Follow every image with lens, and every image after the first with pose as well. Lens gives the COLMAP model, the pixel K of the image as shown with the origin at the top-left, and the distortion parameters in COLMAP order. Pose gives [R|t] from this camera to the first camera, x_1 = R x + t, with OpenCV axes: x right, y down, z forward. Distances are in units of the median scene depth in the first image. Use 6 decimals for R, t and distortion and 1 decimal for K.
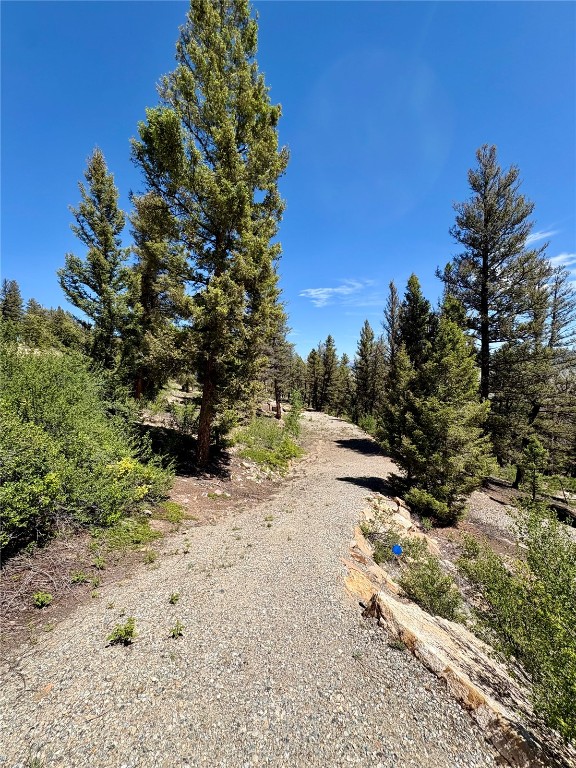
lens RADIAL K [[302.3, 0, 287.8], [0, 302.3, 381.8], [0, 0, 1]] dist [-0.007008, 0.000392]
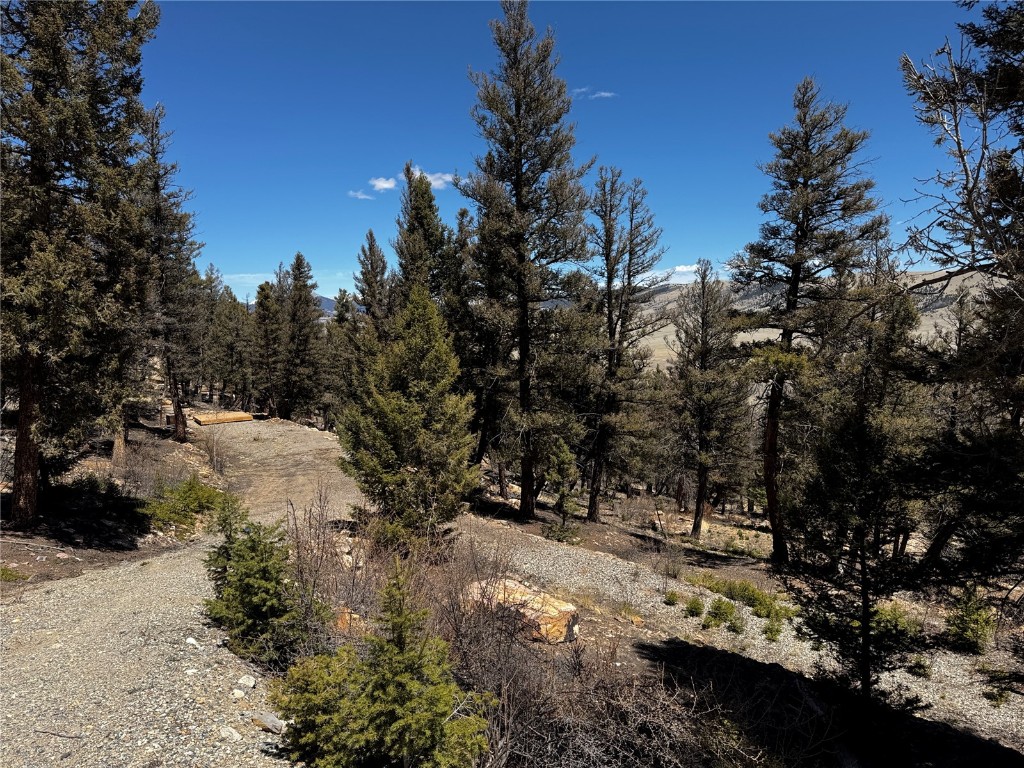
lens RADIAL K [[710.5, 0, 513.7], [0, 710.5, 391.5], [0, 0, 1]] dist [0.029407, -0.004625]
pose [[0.922940, -0.040911, 0.382763, 0.047589], [0.017204, 0.997727, 0.065159, -0.035324], [-0.384559, -0.053553, 0.921546, -0.418662]]
